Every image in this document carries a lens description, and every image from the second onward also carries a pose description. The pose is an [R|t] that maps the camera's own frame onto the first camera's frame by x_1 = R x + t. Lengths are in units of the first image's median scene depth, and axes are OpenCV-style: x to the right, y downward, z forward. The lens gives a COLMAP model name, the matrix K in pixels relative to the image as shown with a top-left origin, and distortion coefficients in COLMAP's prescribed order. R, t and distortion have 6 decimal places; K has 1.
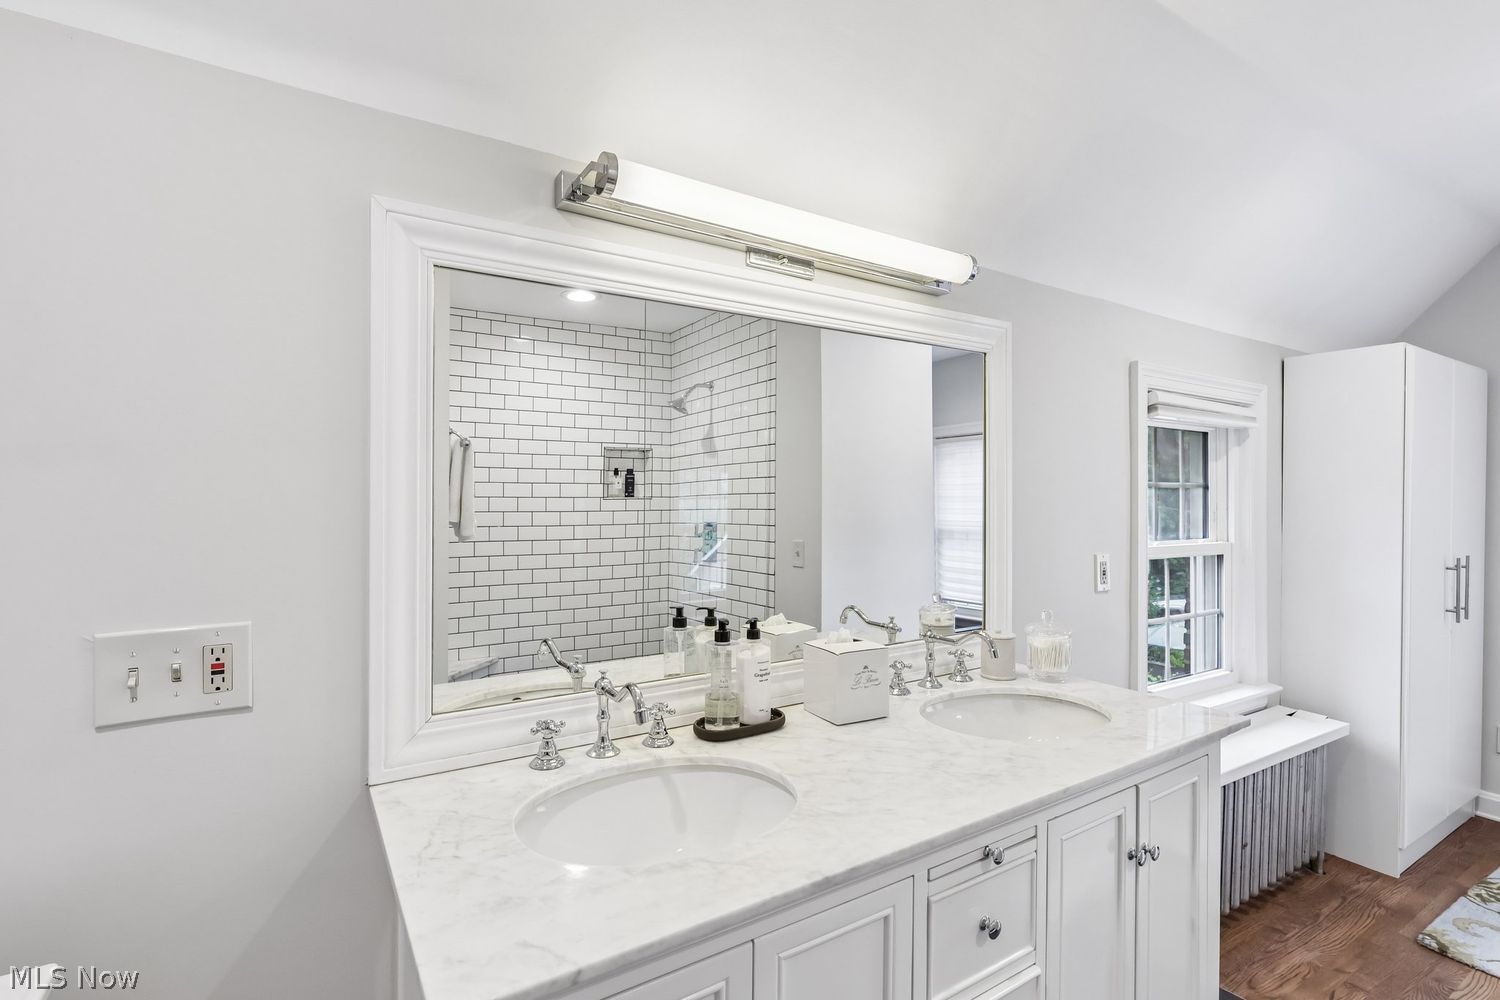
lens RADIAL K [[711.5, 0, 745.2], [0, 711.5, 499.5], [0, 0, 1]] dist [0.000240, 0.000894]
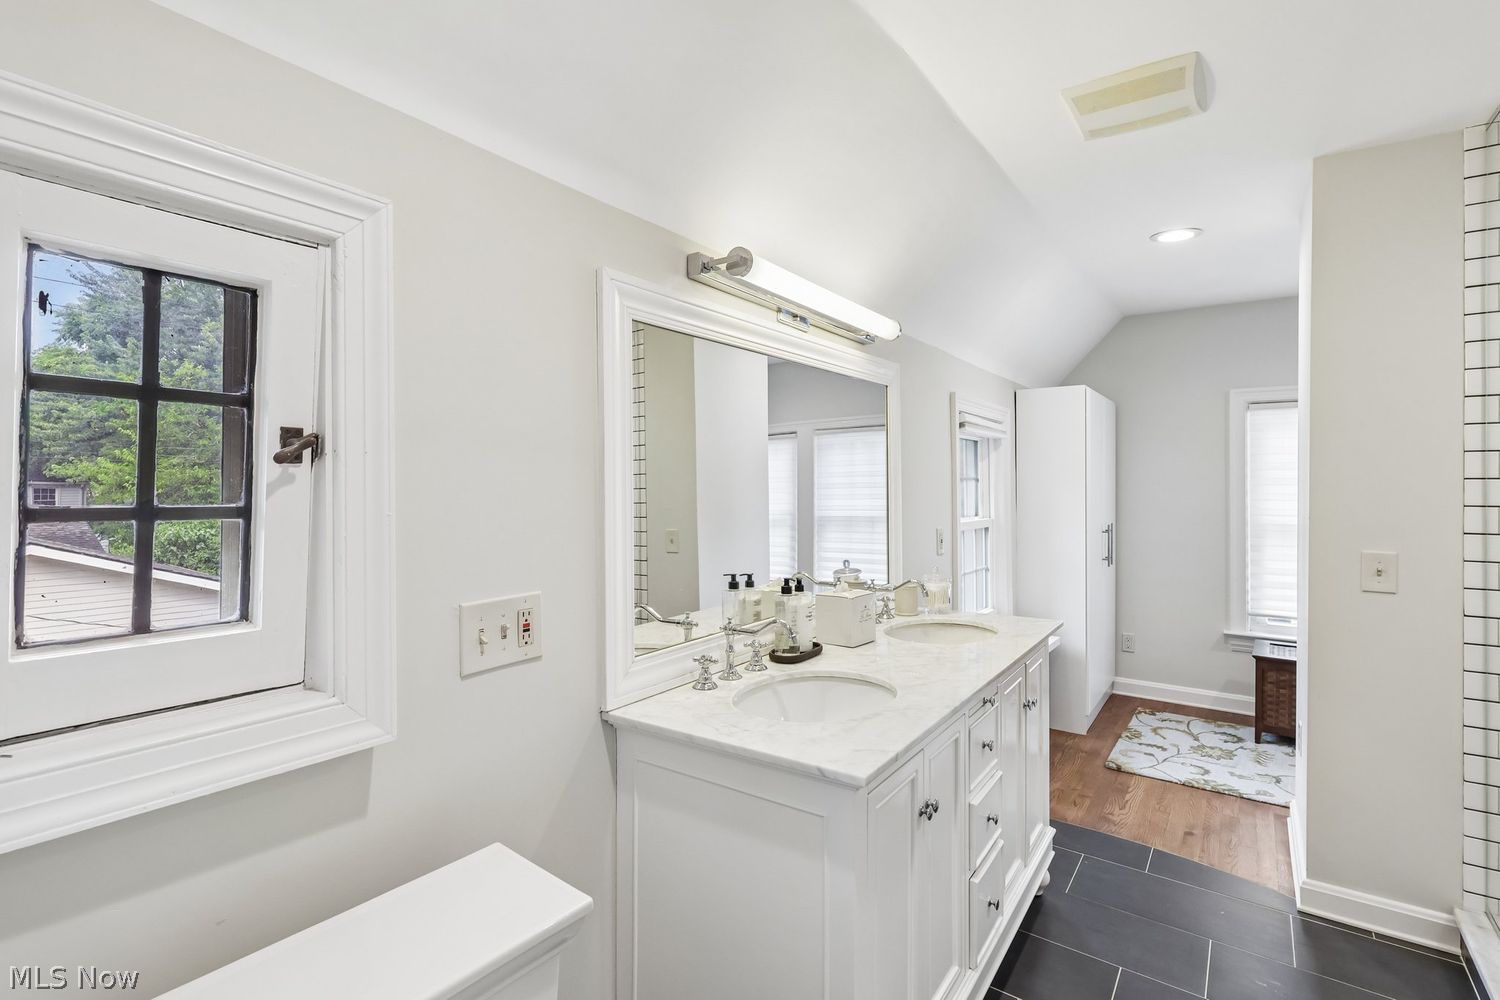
lens RADIAL K [[711.5, 0, 744.4], [0, 711.5, 490.9], [0, 0, 1]] dist [0.000240, 0.000894]
pose [[0.925260, -0.014028, 0.379074, -0.540720], [0.015332, 0.999882, -0.000424, -0.003105], [-0.379024, 0.006204, 0.925366, -0.223319]]
